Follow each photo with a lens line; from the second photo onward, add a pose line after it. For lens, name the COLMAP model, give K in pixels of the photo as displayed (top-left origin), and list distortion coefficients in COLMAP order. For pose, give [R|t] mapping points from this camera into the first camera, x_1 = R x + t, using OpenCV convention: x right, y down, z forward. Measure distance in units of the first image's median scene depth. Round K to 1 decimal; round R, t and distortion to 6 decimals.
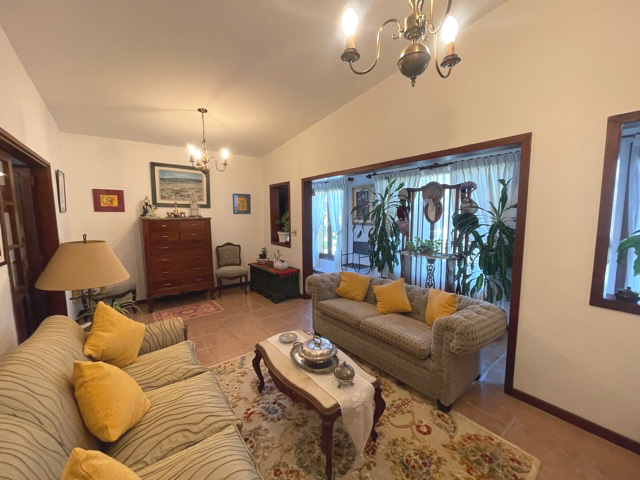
lens RADIAL K [[258.4, 0, 320.1], [0, 258.4, 239.9], [0, 0, 1]] dist [0.001116, 0.000208]
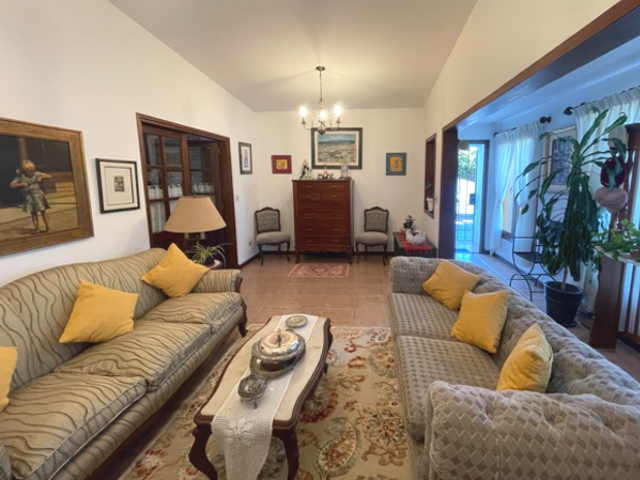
lens RADIAL K [[282.6, 0, 347.0], [0, 282.6, 217.2], [0, 0, 1]] dist [-0.003309, -0.000435]
pose [[0.745299, 0.097354, -0.659585, 0.280343], [-0.065891, 0.995194, 0.072435, -0.021123], [0.663467, -0.010525, 0.748132, 0.200876]]
